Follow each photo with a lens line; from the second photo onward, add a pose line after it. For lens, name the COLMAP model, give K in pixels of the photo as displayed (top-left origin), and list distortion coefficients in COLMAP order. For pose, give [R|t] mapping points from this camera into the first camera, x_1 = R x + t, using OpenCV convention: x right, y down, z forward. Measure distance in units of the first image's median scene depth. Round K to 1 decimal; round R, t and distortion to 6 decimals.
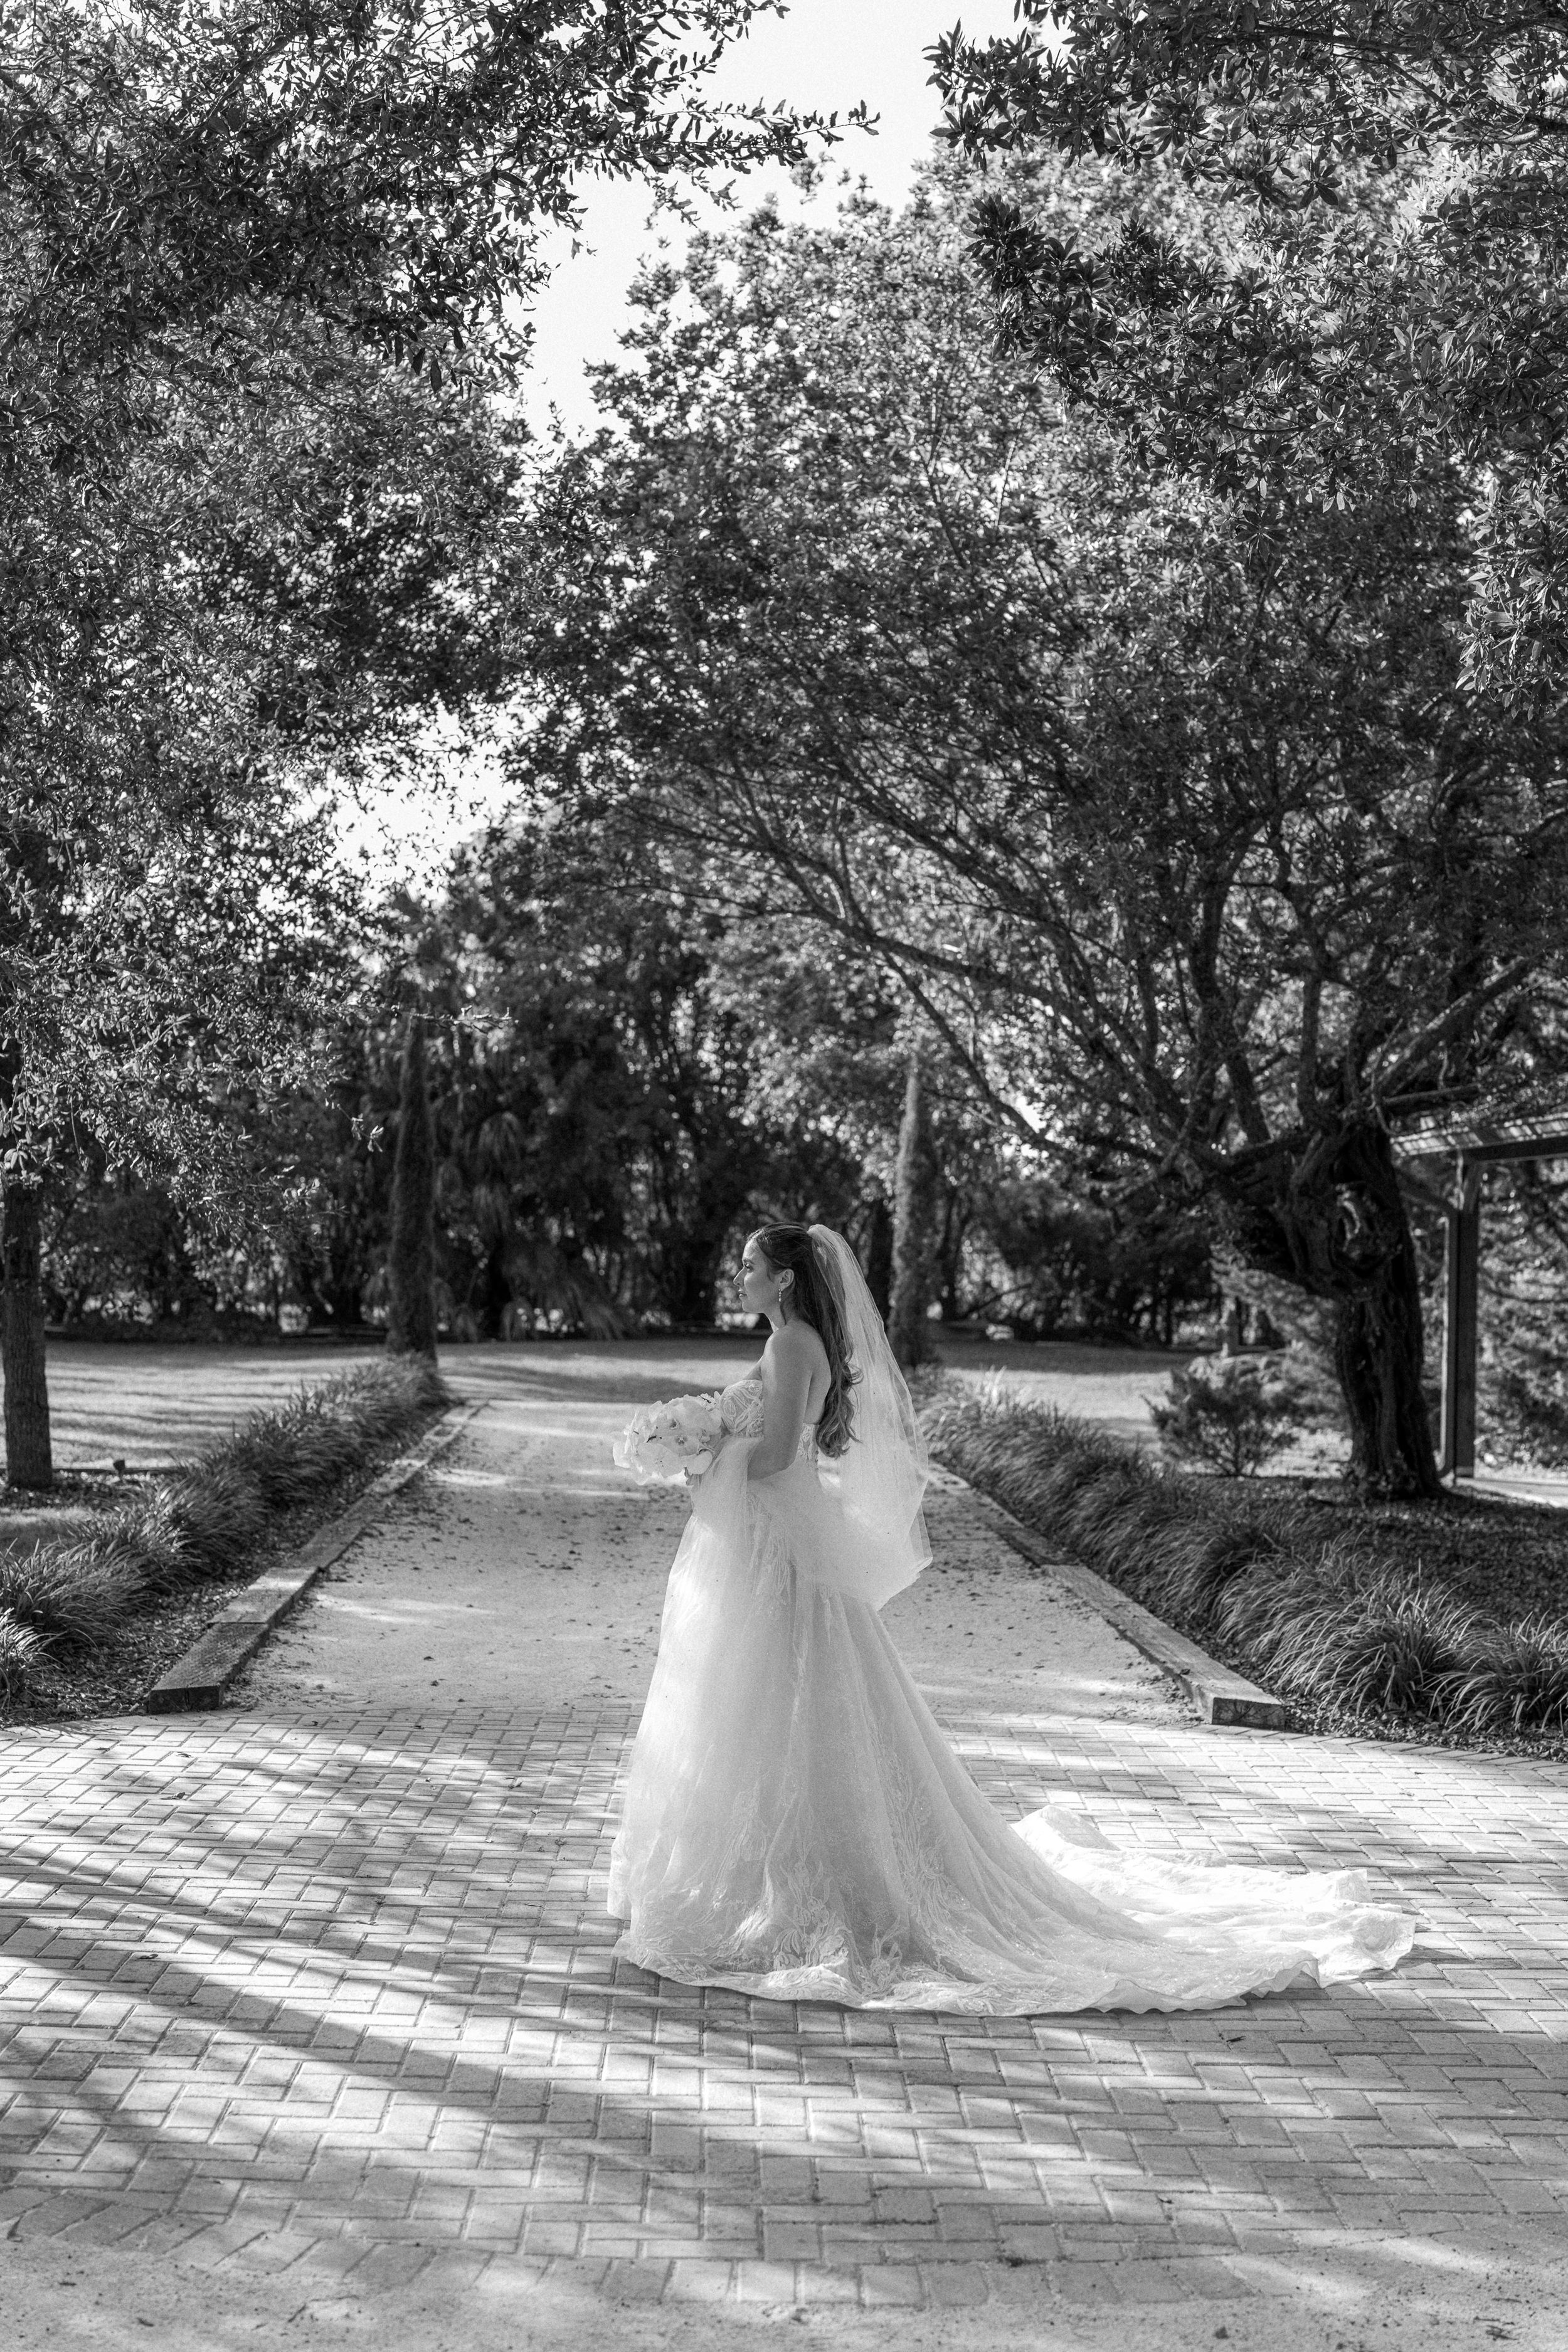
lens RADIAL K [[3437.0, 0, 784.0], [0, 3437.0, 1176.0], [0, 0, 1]] dist [-0.014080, -1.825916]
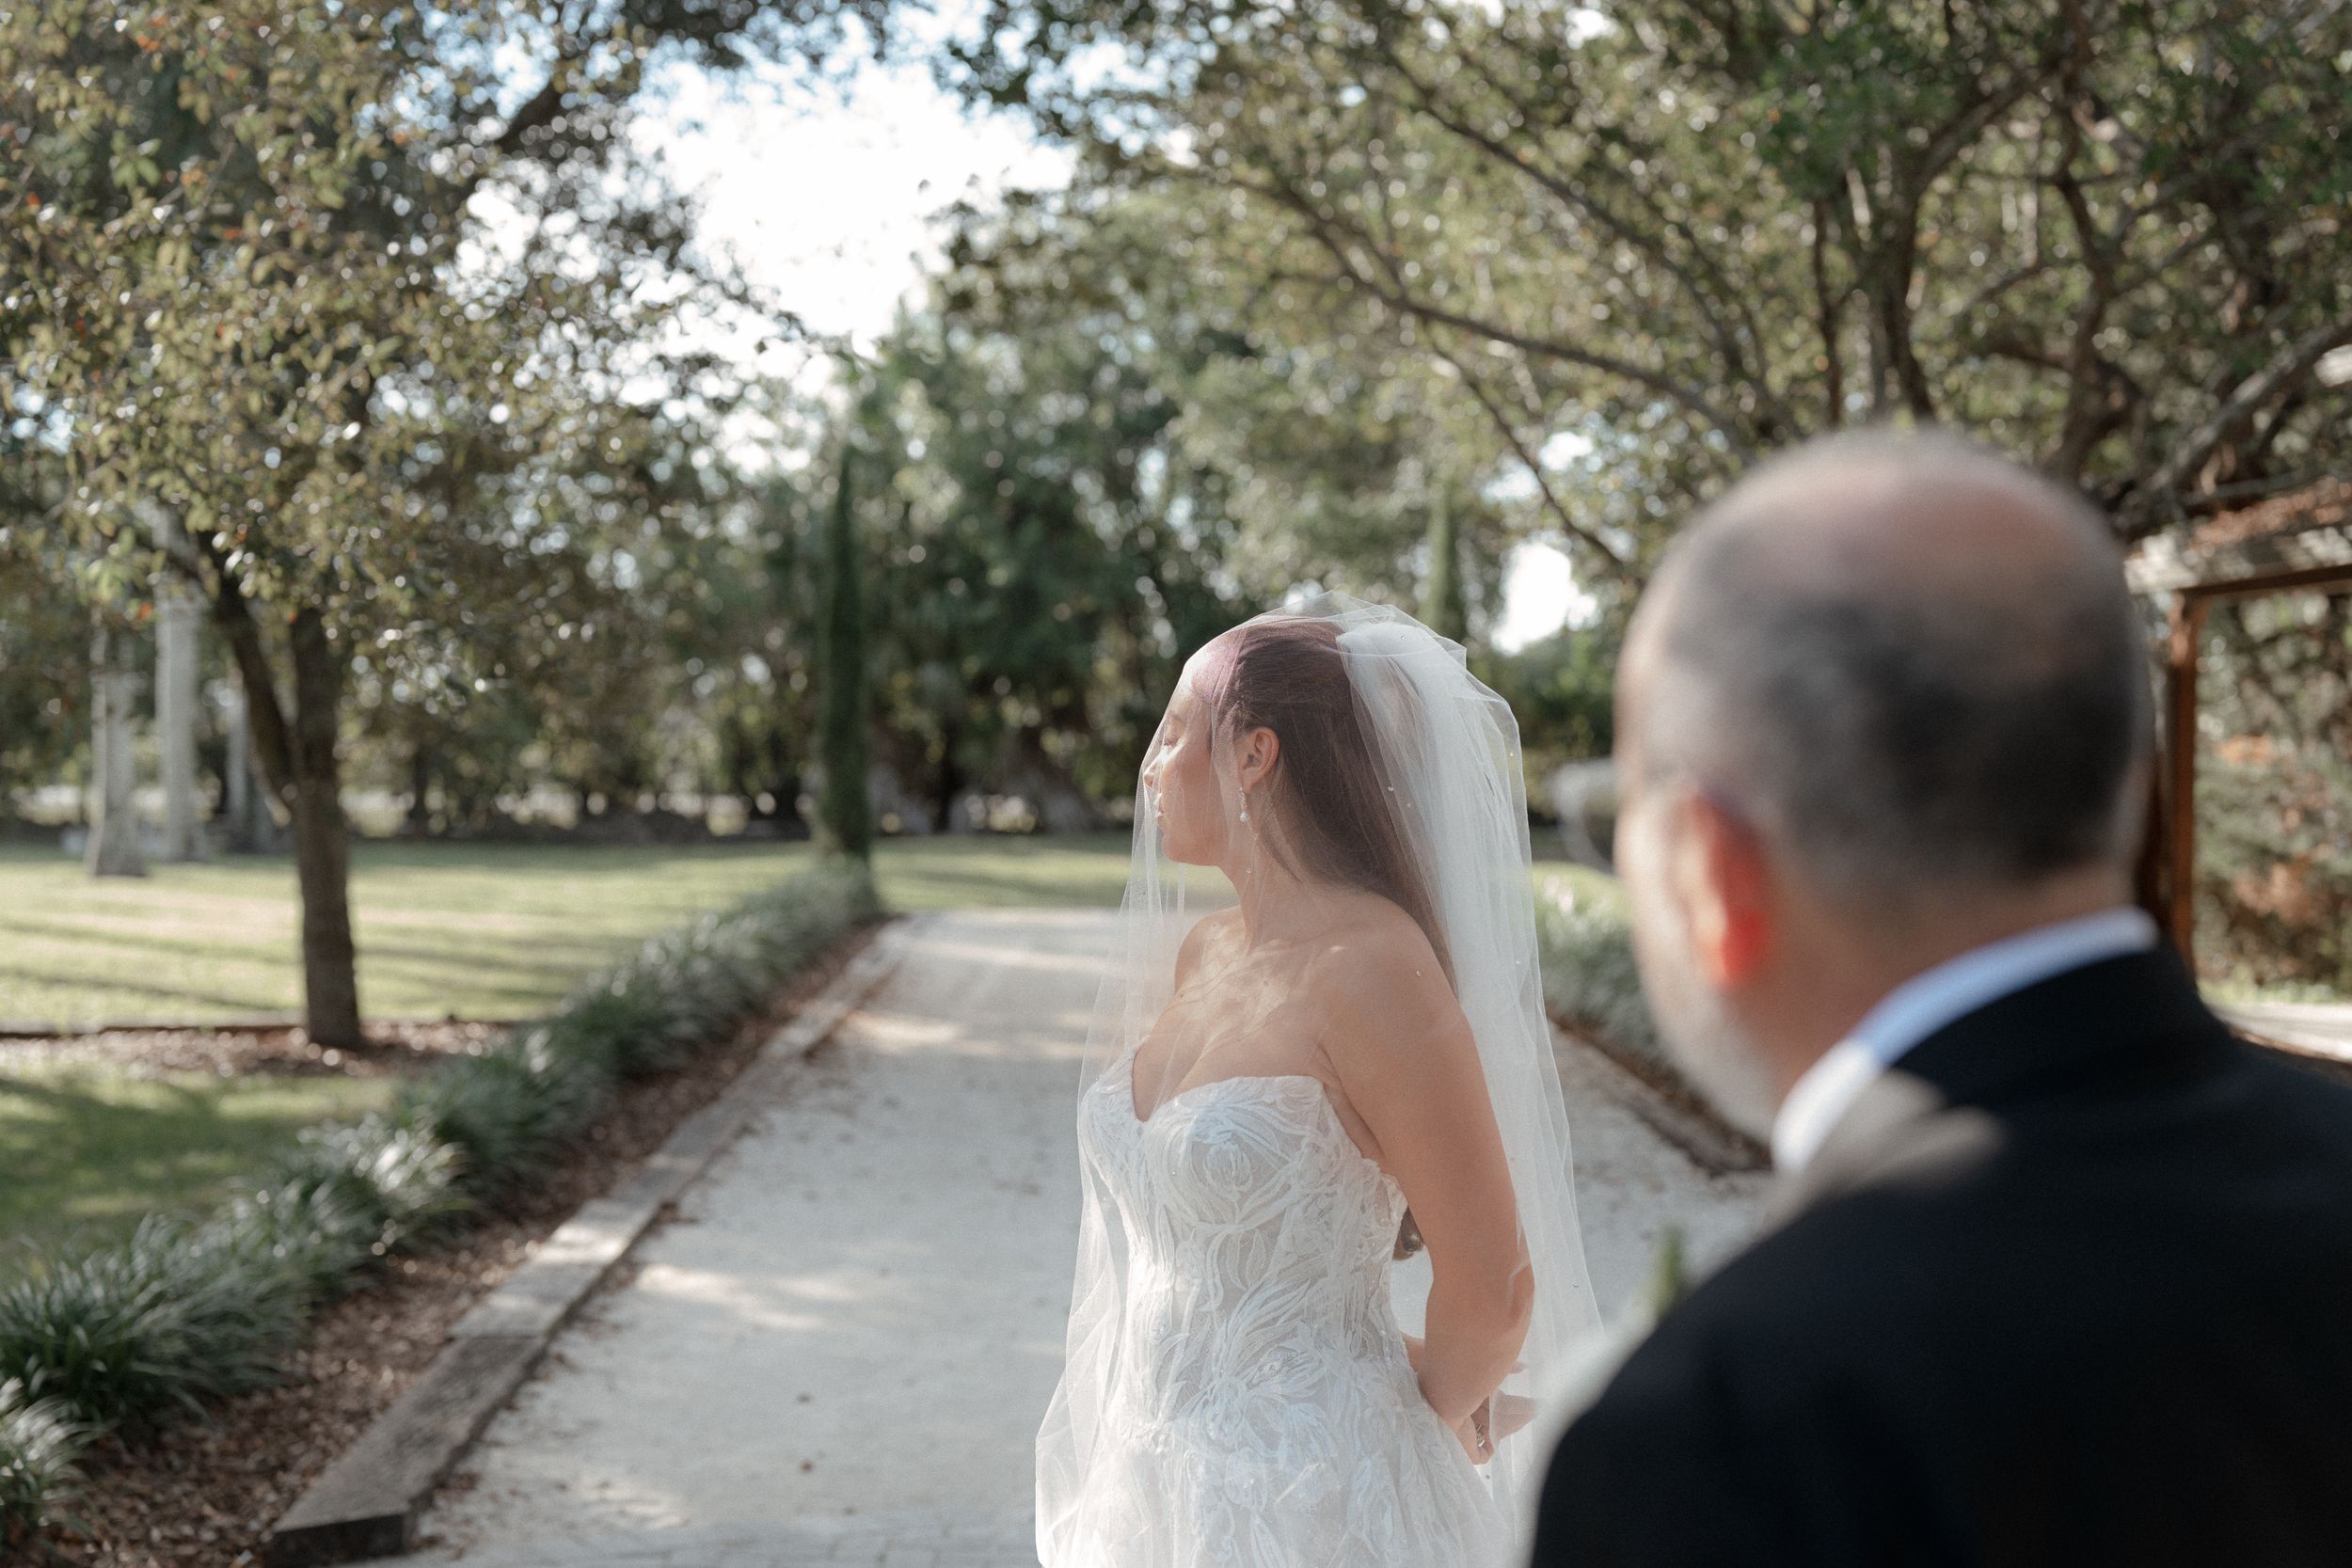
lens RADIAL K [[3283.2, 0, 1176.0], [0, 3283.2, 784.0], [0, 0, 1]] dist [-0.004067, -0.010661]
pose [[0.999741, -0.014260, -0.017751, -0.010204], [0.014875, 0.999278, 0.034962, 0.005253], [0.017239, -0.035217, 0.999231, 0.163391]]
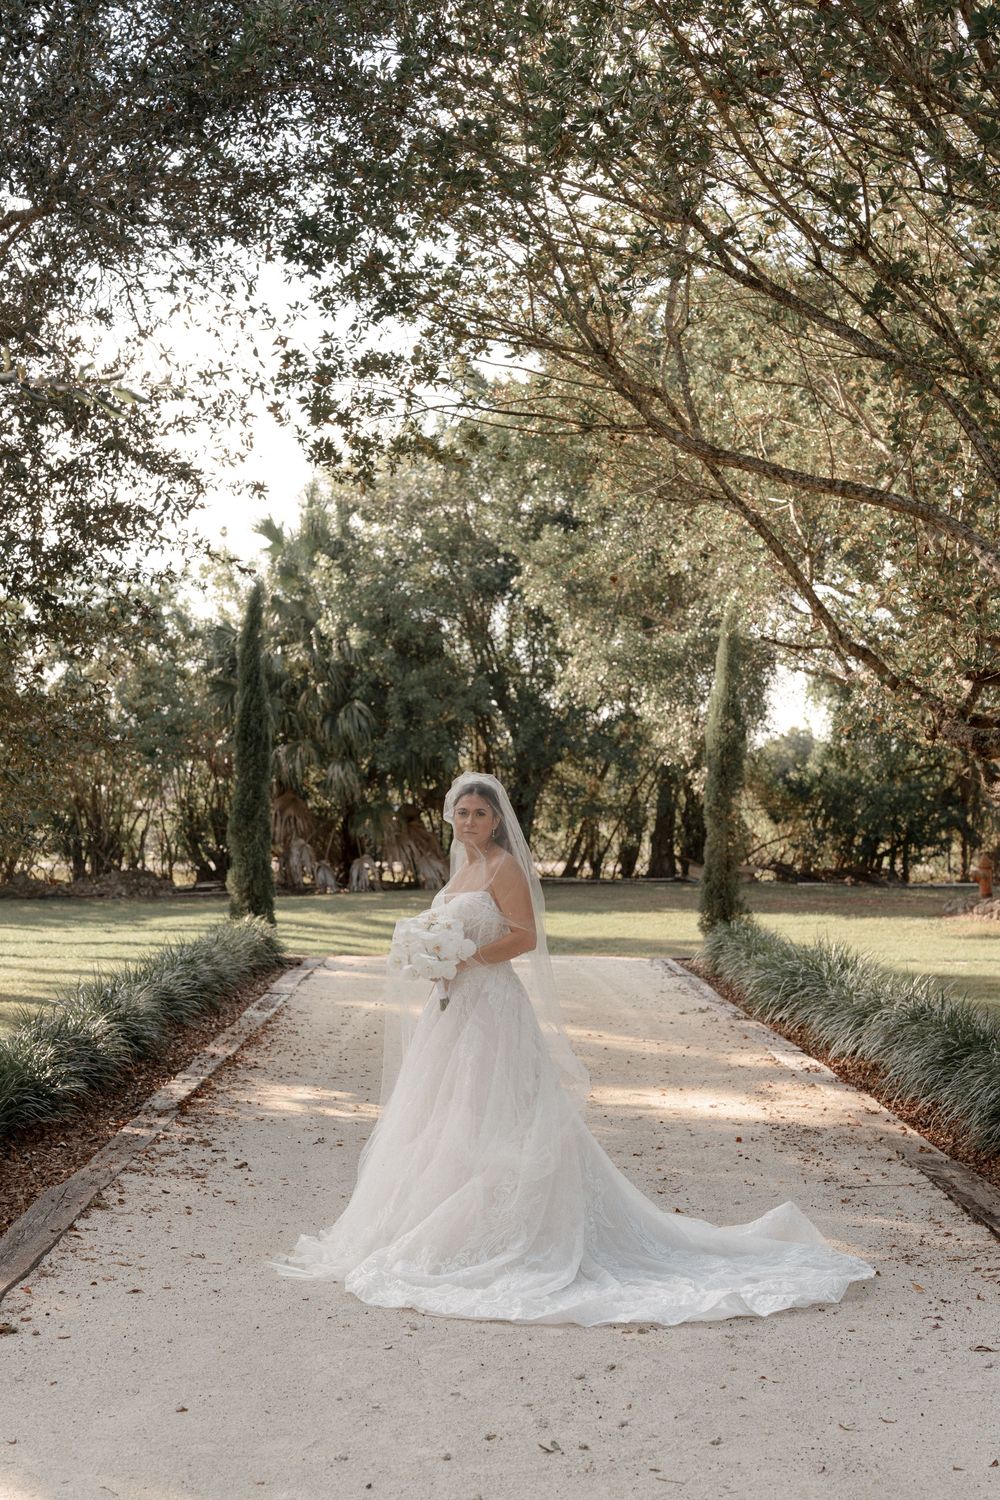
lens RADIAL K [[2192.0, 0, 500.0], [0, 2192.0, 750.0], [0, 0, 1]] dist [-0.014080, -1.825916]
pose [[0.999360, -0.021037, -0.028948, -0.008943], [0.020878, 0.999765, -0.005781, 0.004575], [0.029062, 0.005173, 0.999564, 0.265686]]
